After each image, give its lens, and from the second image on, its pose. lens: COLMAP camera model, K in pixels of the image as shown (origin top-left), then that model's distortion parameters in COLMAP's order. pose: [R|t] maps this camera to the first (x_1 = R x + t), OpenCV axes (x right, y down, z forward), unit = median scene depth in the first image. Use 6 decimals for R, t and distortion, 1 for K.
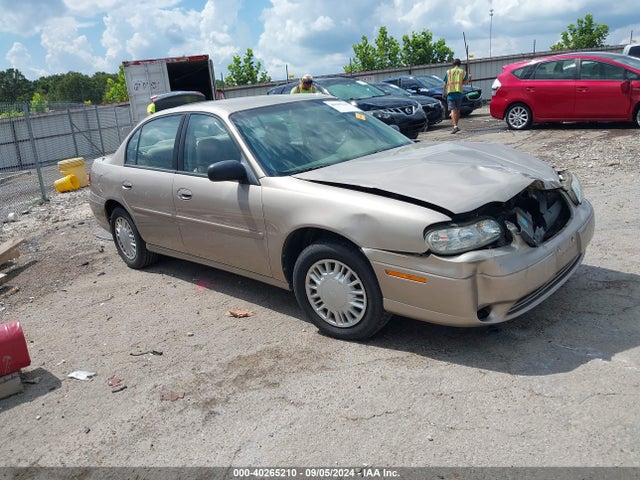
lens RADIAL K [[574.1, 0, 320.0], [0, 574.1, 240.0], [0, 0, 1]] dist [-0.006273, 0.006906]
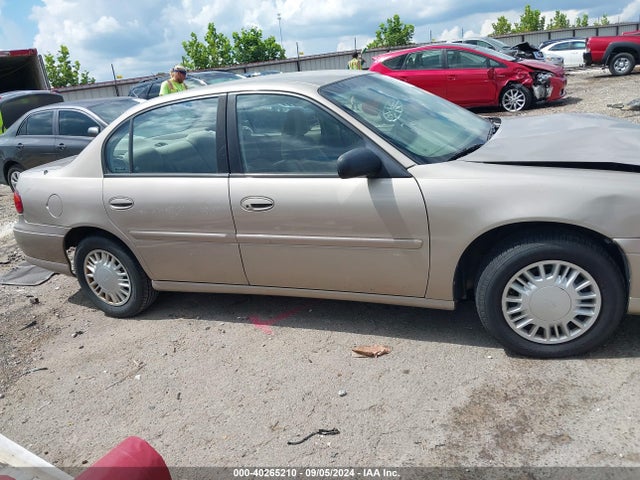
lens RADIAL K [[565.0, 0, 320.0], [0, 565.0, 240.0], [0, 0, 1]] dist [-0.005947, 0.015846]
pose [[0.925189, -0.123642, 0.358802, -0.106684], [0.126007, 0.991886, 0.016884, -0.009093], [-0.357978, 0.029590, 0.933261, 0.076752]]
